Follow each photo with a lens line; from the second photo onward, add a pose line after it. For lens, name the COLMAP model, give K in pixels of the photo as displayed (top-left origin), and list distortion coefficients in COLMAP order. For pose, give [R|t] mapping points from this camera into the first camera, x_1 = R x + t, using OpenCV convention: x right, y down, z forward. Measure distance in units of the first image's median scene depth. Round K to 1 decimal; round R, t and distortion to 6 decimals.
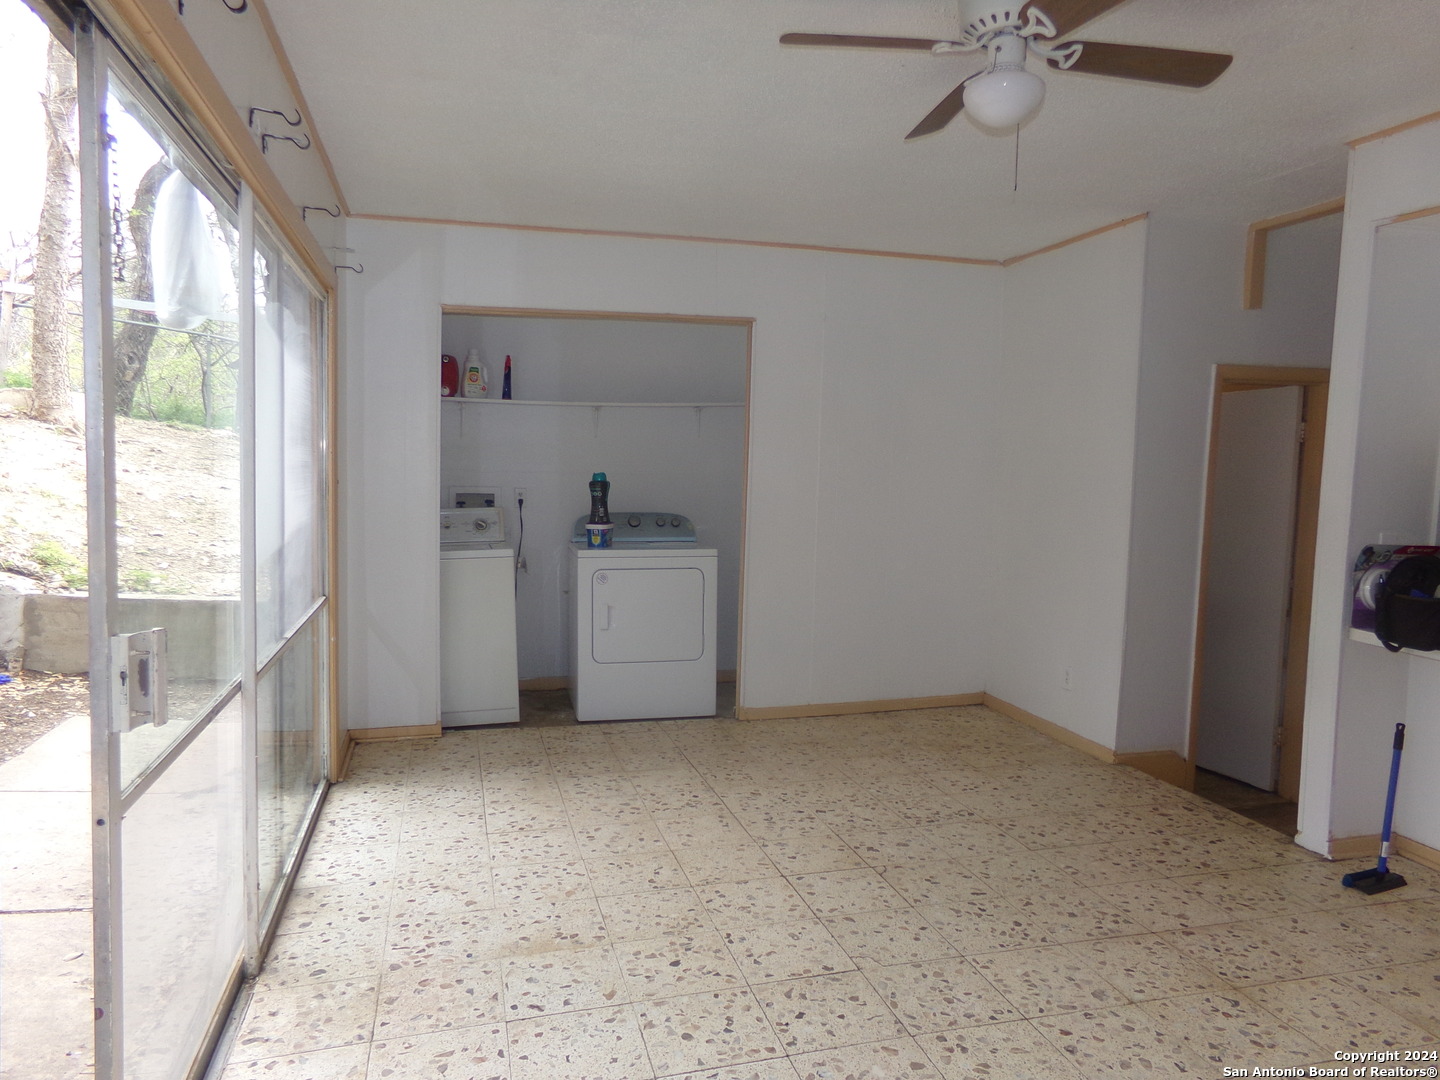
lens RADIAL K [[979.0, 0, 714.0], [0, 979.0, 542.0], [0, 0, 1]] dist [-0.003948, 0.024039]
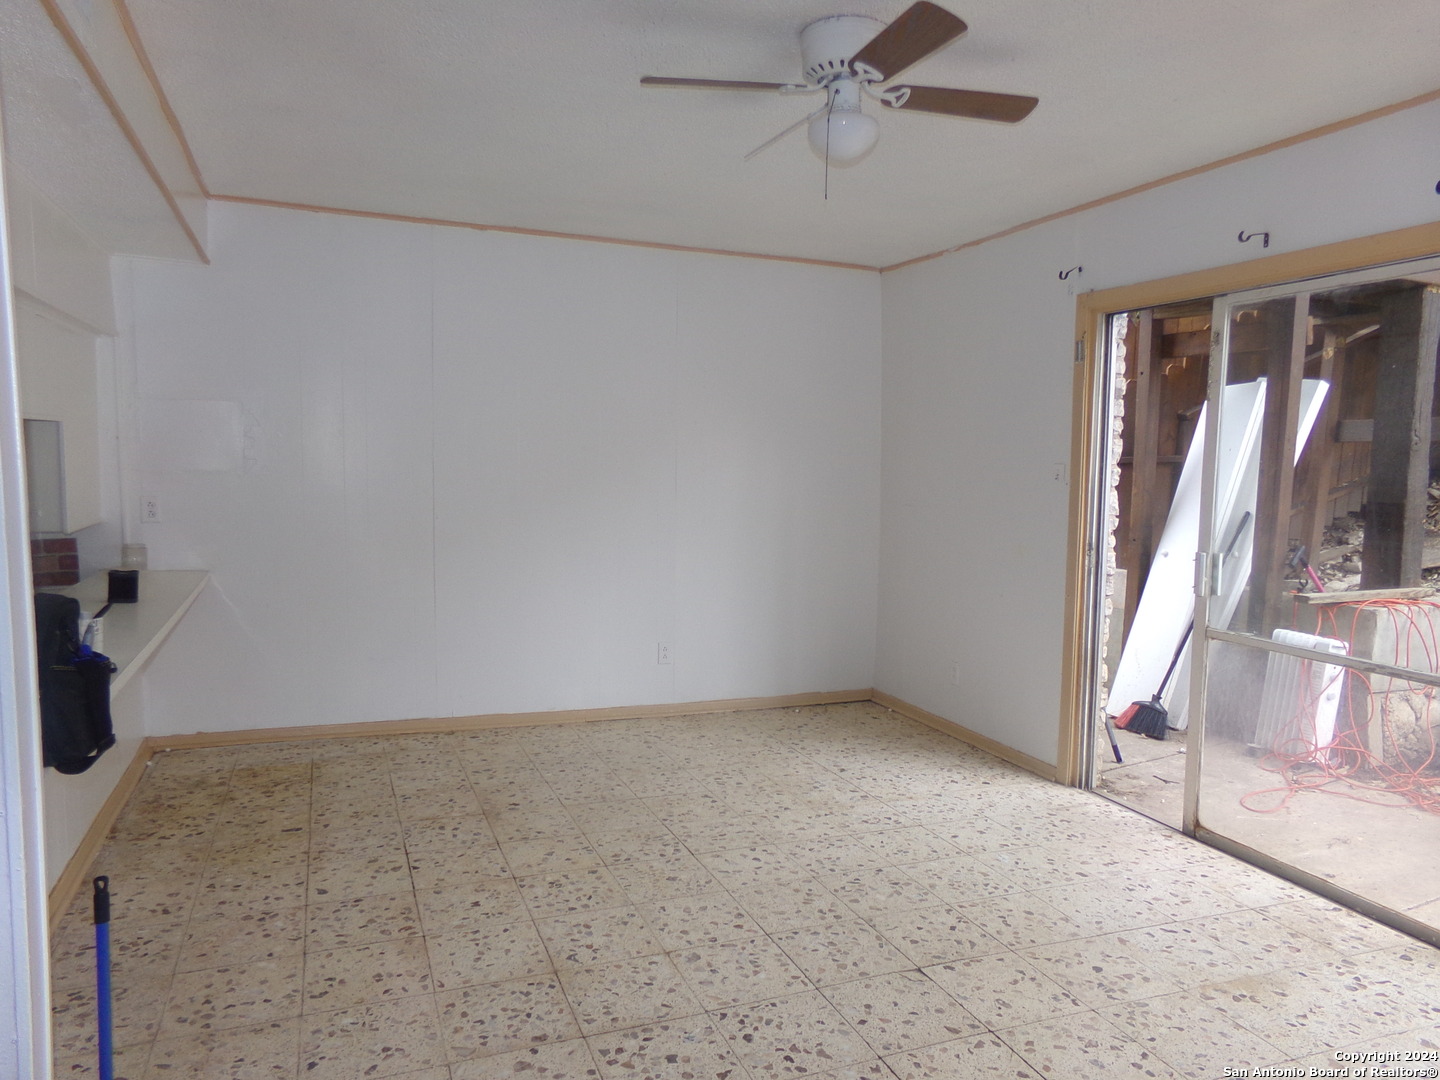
lens RADIAL K [[979.0, 0, 714.0], [0, 979.0, 542.0], [0, 0, 1]] dist [-0.003948, 0.024039]
pose [[-0.992393, -0.029106, -0.119621, 0.494819], [-0.047931, 0.986331, 0.157648, -0.146504], [0.113397, 0.162182, -0.980223, 1.907359]]
